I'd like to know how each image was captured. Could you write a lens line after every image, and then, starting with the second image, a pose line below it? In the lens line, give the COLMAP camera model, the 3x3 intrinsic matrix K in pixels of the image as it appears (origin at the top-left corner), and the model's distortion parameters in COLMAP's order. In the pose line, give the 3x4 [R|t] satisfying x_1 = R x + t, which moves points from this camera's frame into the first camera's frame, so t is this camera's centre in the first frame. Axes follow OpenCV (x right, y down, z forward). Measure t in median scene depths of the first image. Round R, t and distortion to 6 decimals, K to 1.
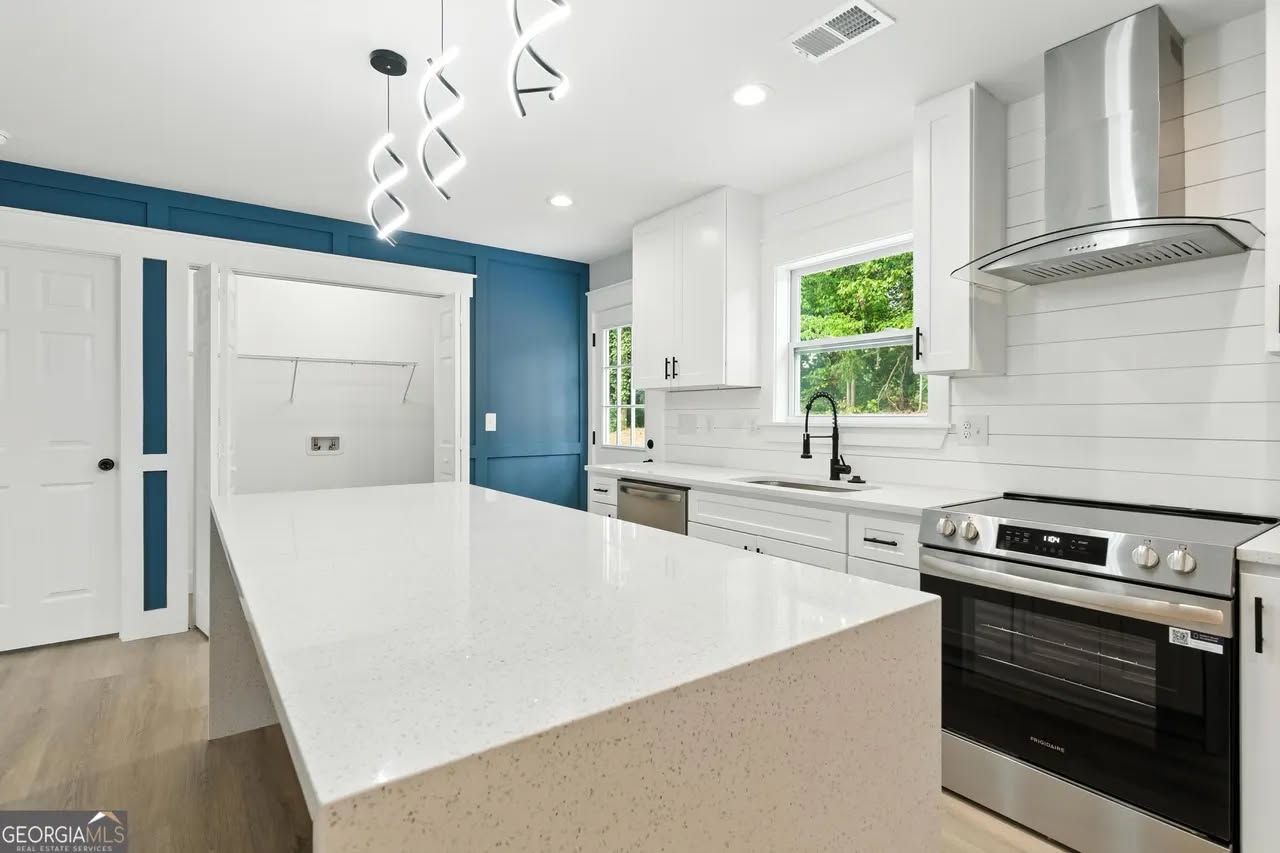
lens RADIAL K [[622.5, 0, 636.1], [0, 622.5, 418.2], [0, 0, 1]] dist [-0.001764, 0.000050]
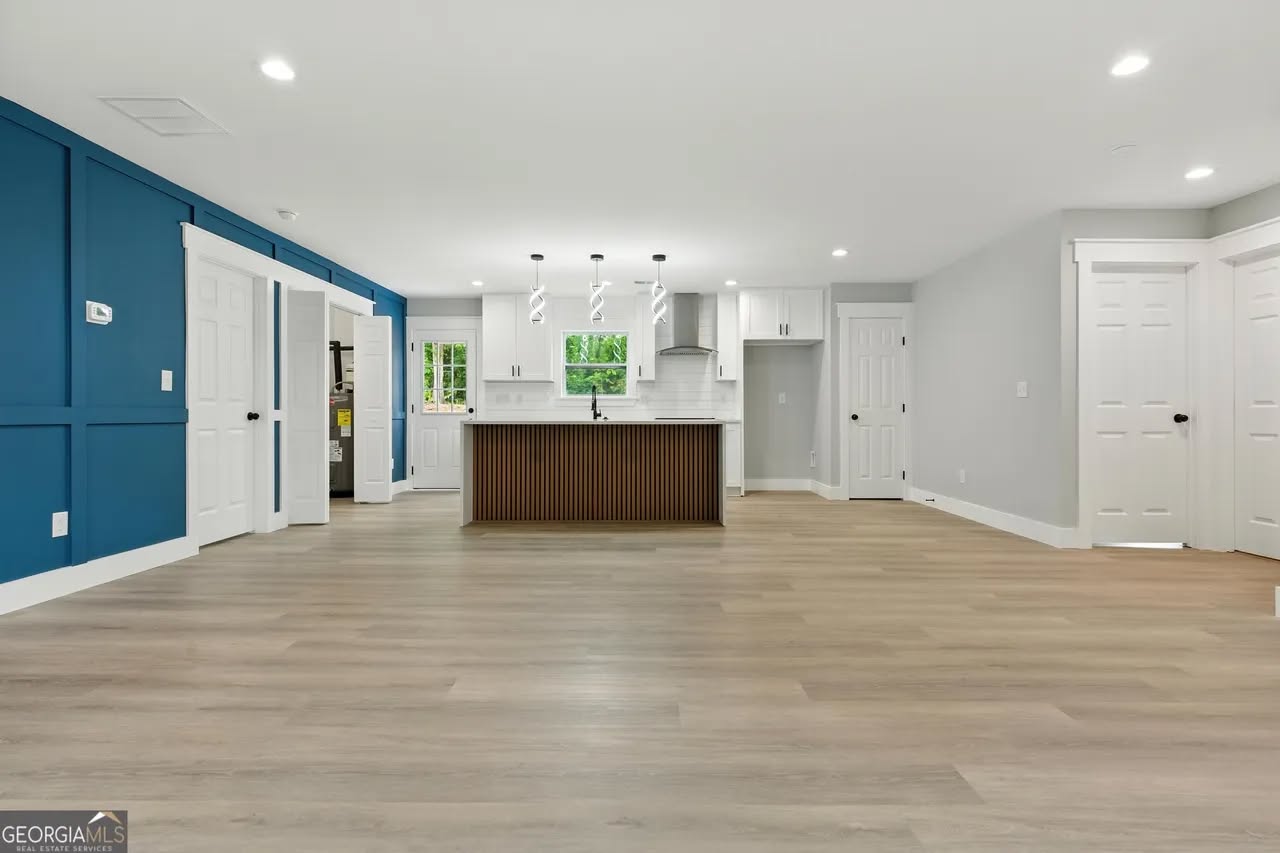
lens RADIAL K [[622.5, 0, 636.1], [0, 622.5, 418.2], [0, 0, 1]] dist [-0.001764, 0.000050]
pose [[0.601896, -0.005550, 0.798555, -1.482239], [0.002492, 0.999984, 0.005072, 0.073440], [-0.798570, -0.001063, 0.601901, -0.626538]]
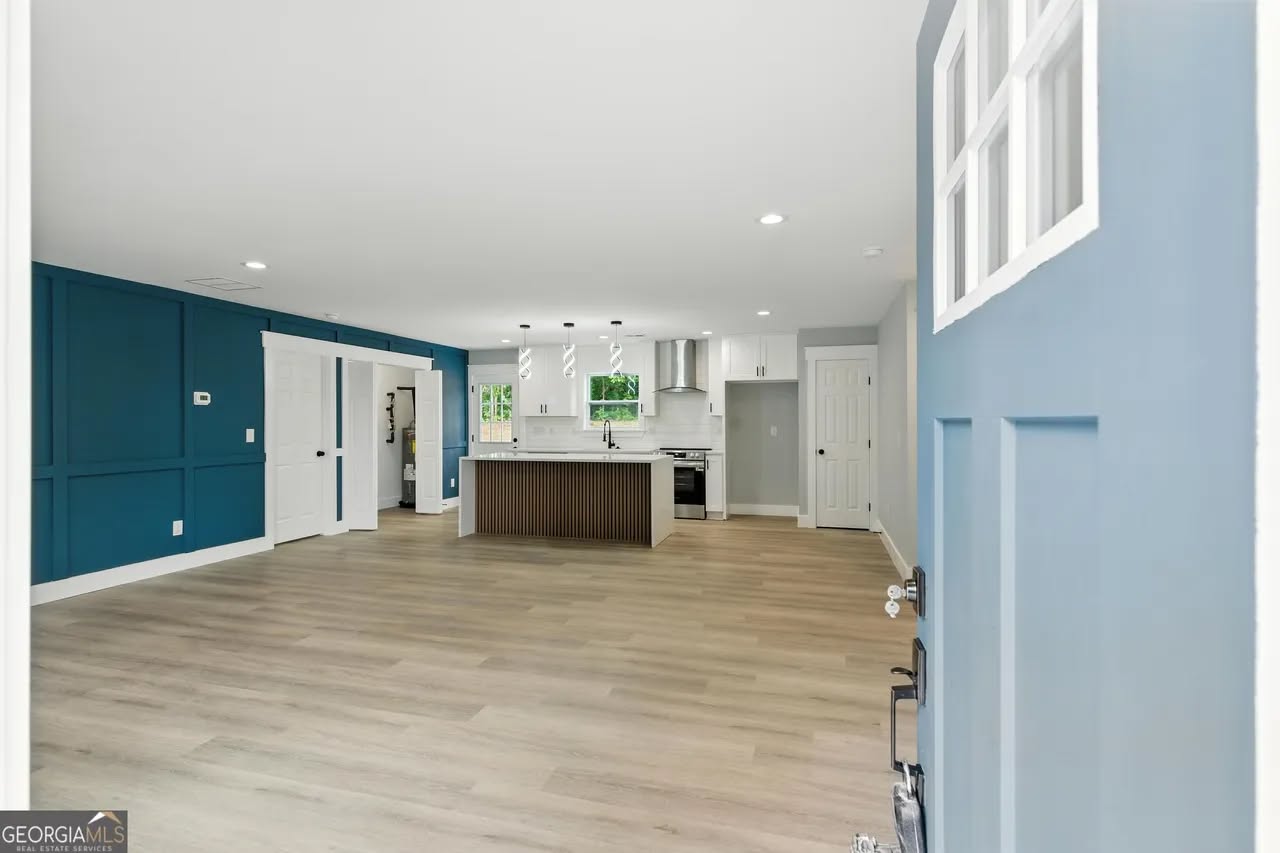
lens RADIAL K [[622.5, 0, 636.1], [0, 622.5, 418.2], [0, 0, 1]] dist [-0.001764, 0.000050]
pose [[0.795458, -0.001574, 0.606007, -1.278618], [0.004306, 0.999986, -0.003054, -0.035952], [-0.605994, 0.005038, 0.795453, -1.349840]]
